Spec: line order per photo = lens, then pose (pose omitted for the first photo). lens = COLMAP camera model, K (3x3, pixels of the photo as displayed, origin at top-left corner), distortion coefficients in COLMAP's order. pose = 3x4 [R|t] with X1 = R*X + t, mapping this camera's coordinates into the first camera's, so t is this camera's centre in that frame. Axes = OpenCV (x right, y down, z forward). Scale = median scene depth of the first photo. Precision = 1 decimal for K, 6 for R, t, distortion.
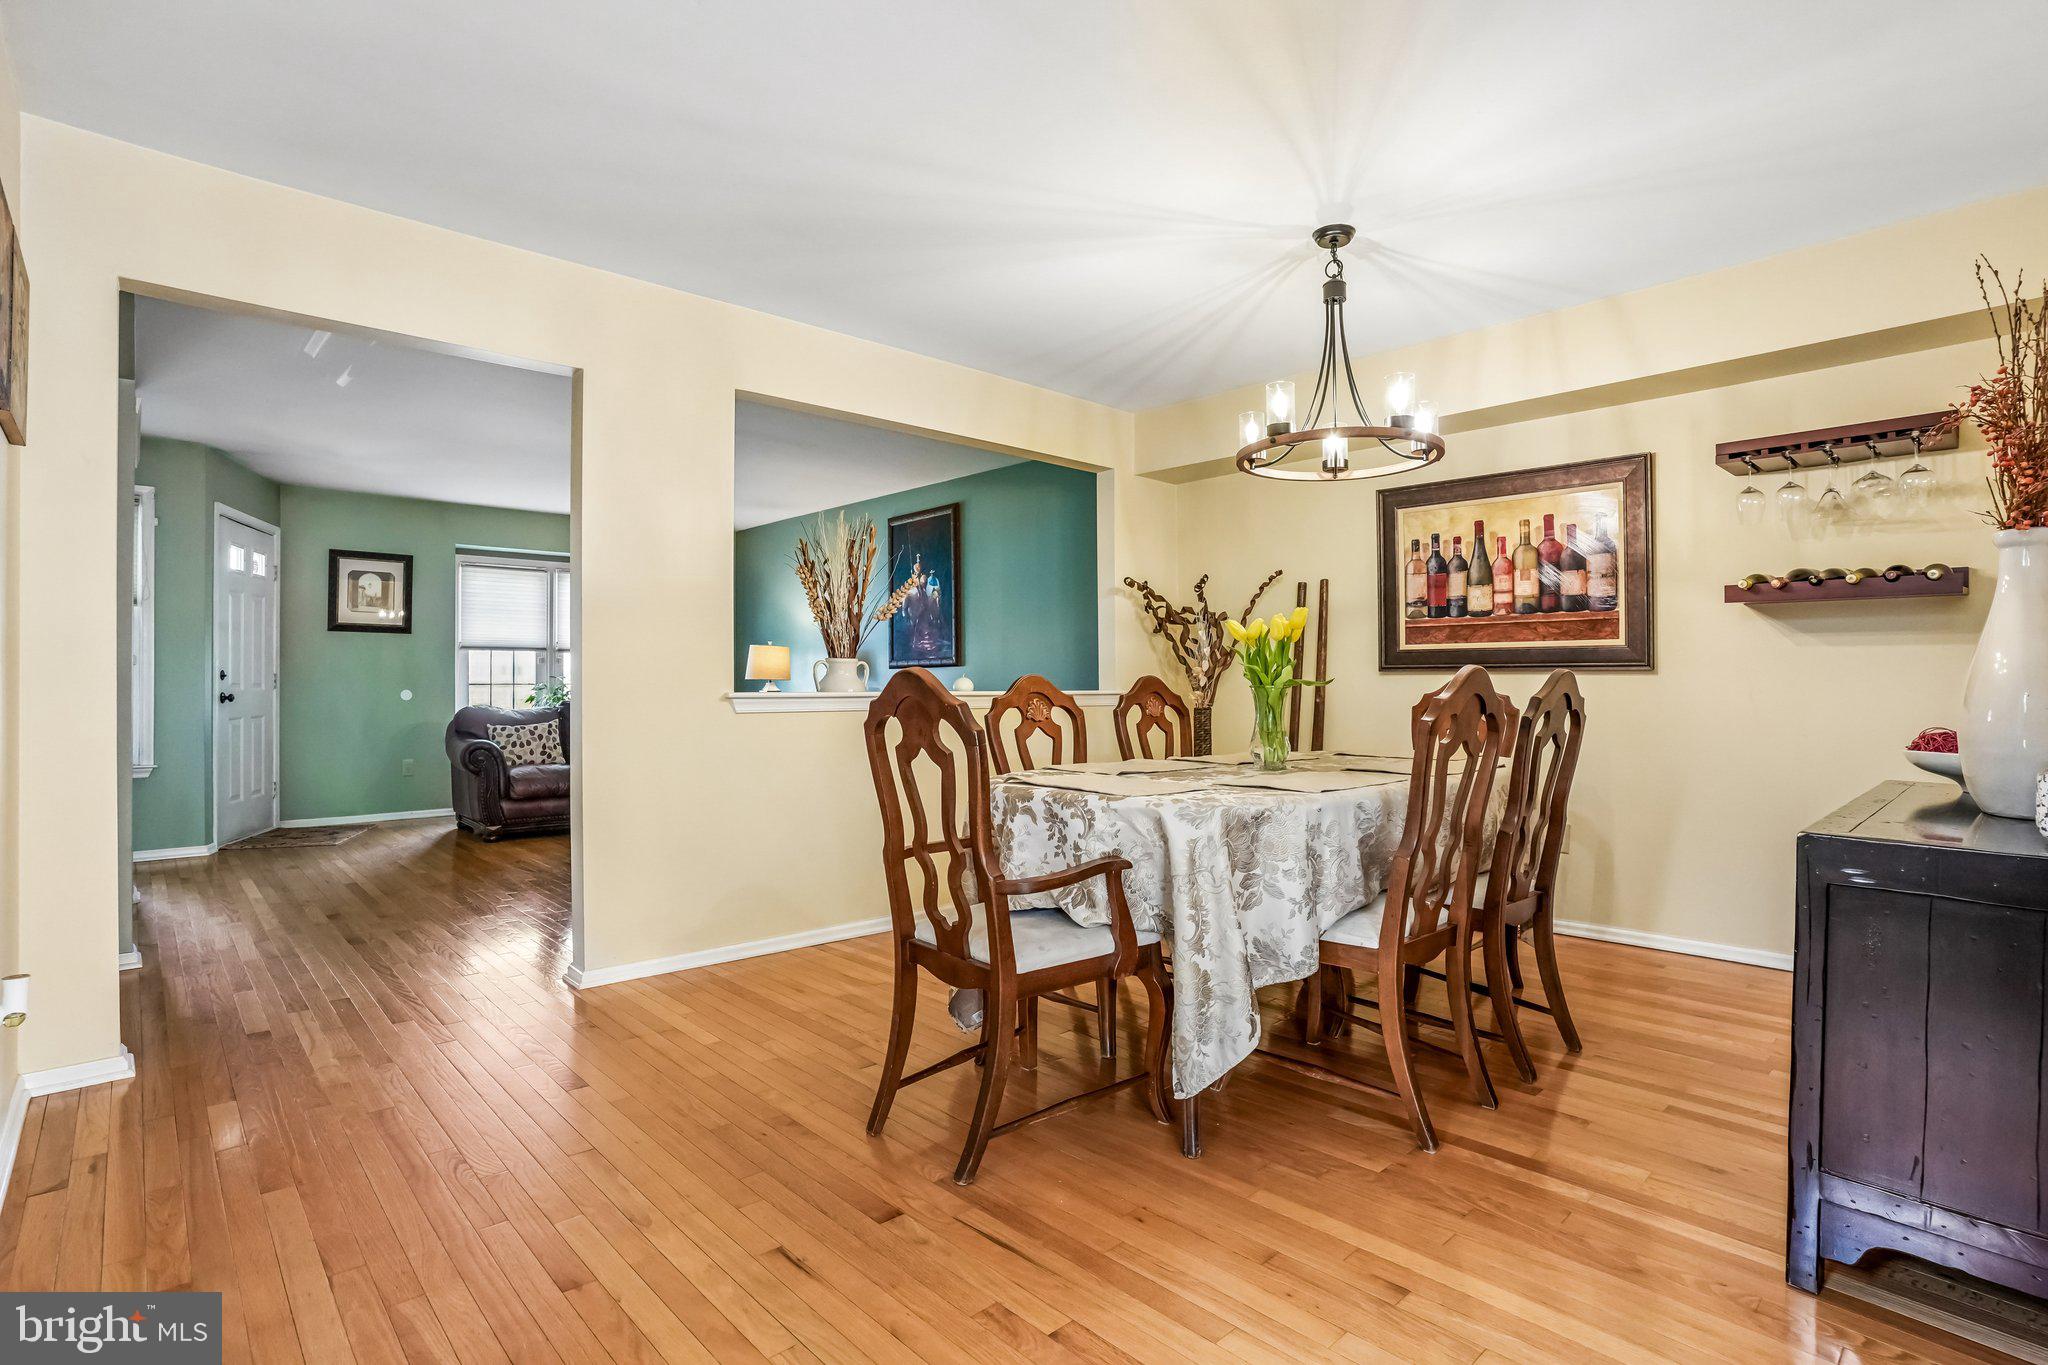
lens RADIAL K [[1003.9, 0, 1012.2], [0, 1003.9, 677.1], [0, 0, 1]] dist [-0.001465, -0.001058]
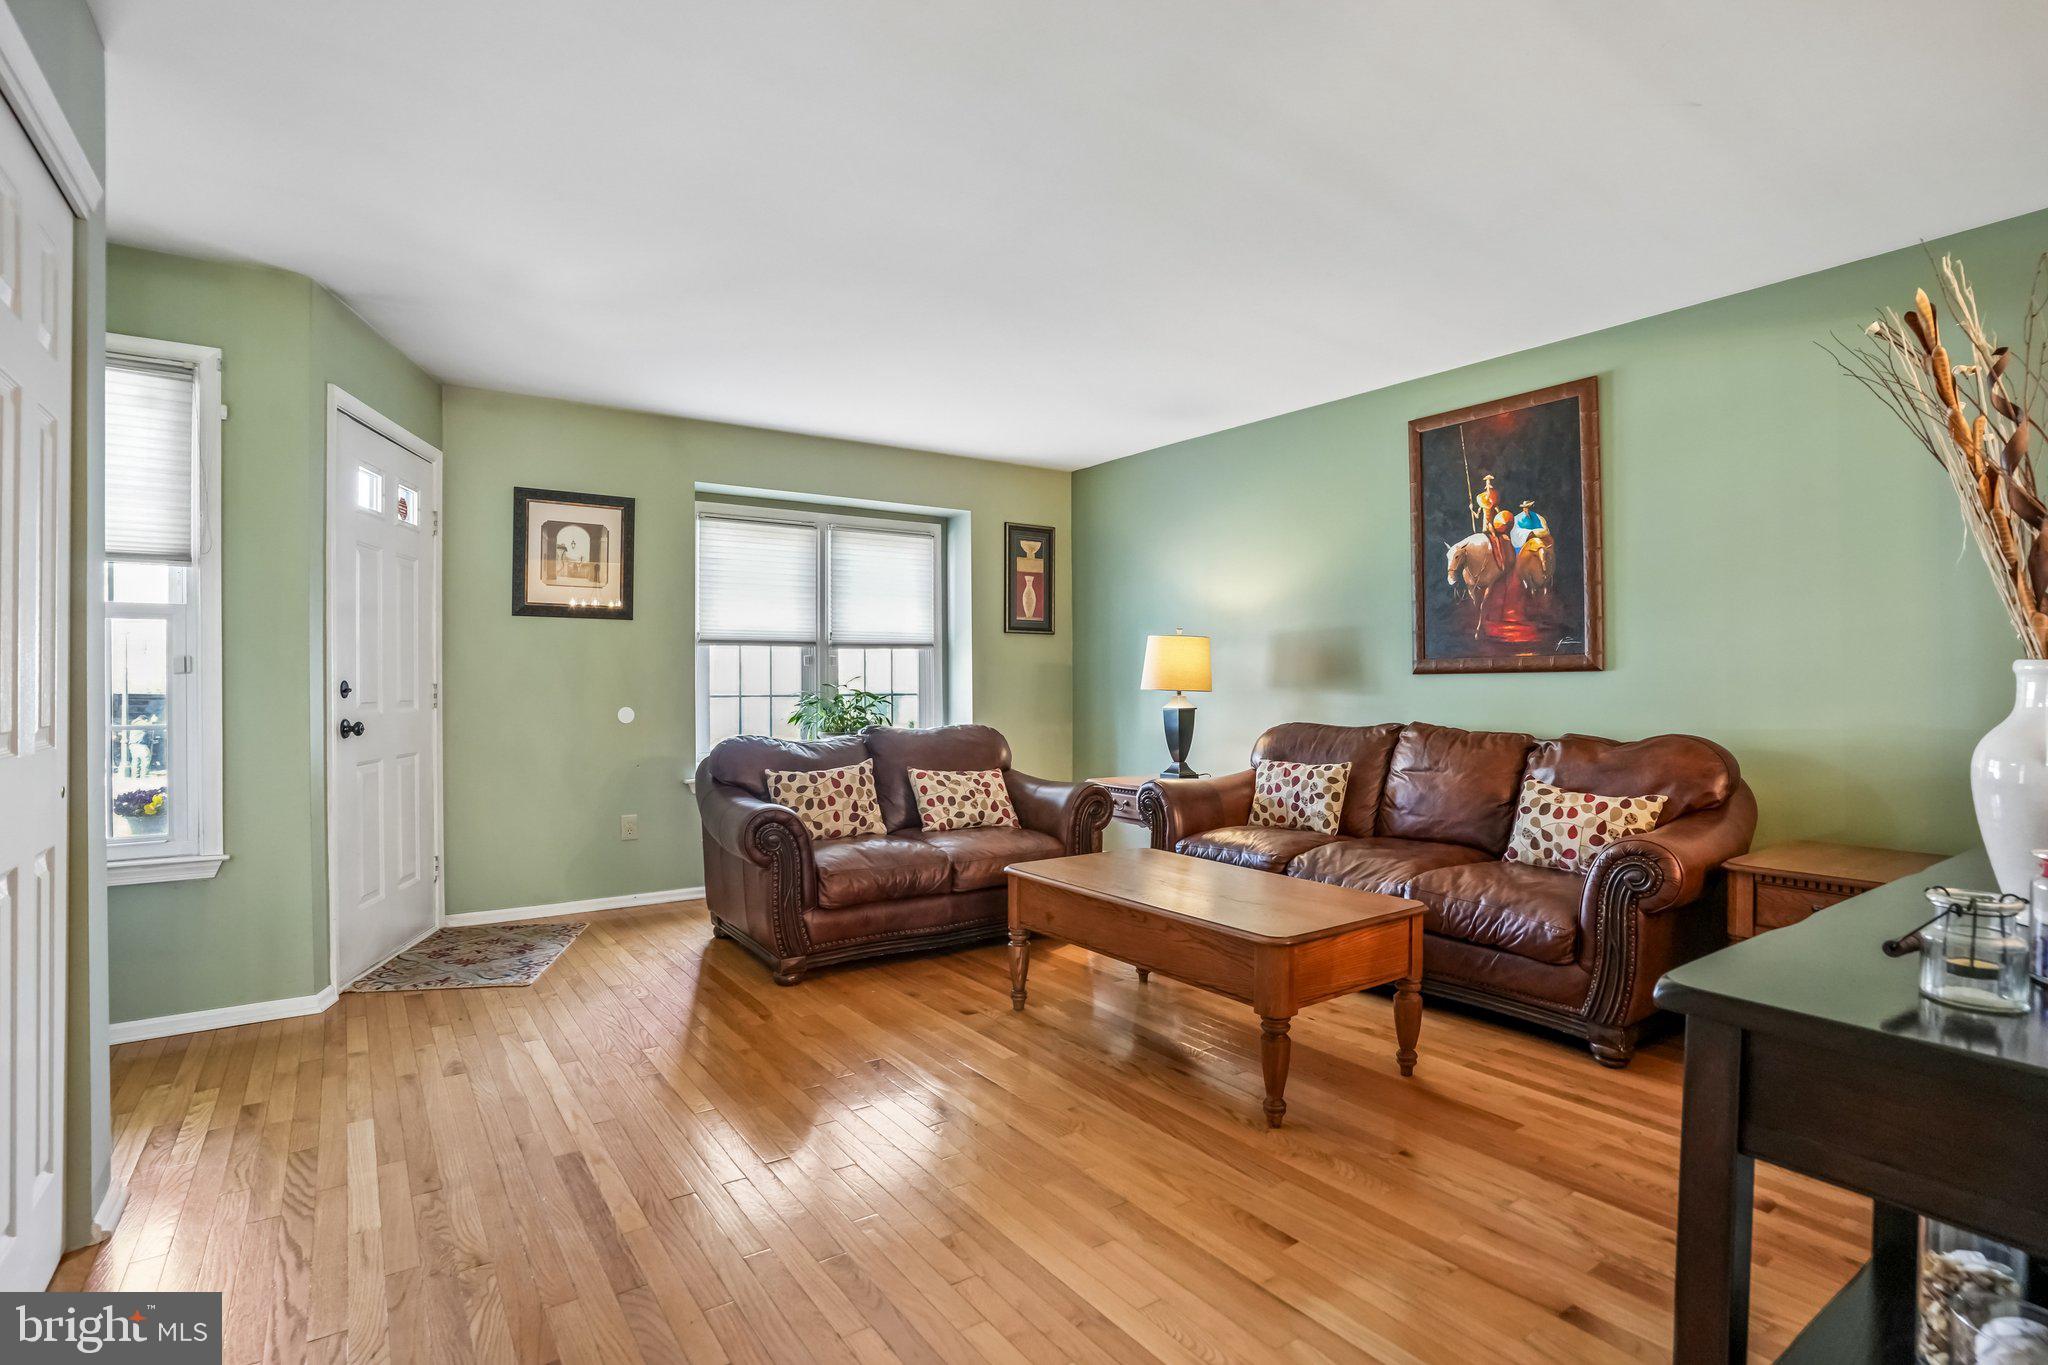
lens RADIAL K [[1003.9, 0, 1039.9], [0, 1003.9, 685.8], [0, 0, 1]] dist [-0.001465, -0.001058]
pose [[0.994362, 0.002473, -0.106013, -0.294316], [-0.001082, 0.999913, 0.013173, -0.010524], [0.106037, -0.012984, 0.994277, 0.419072]]
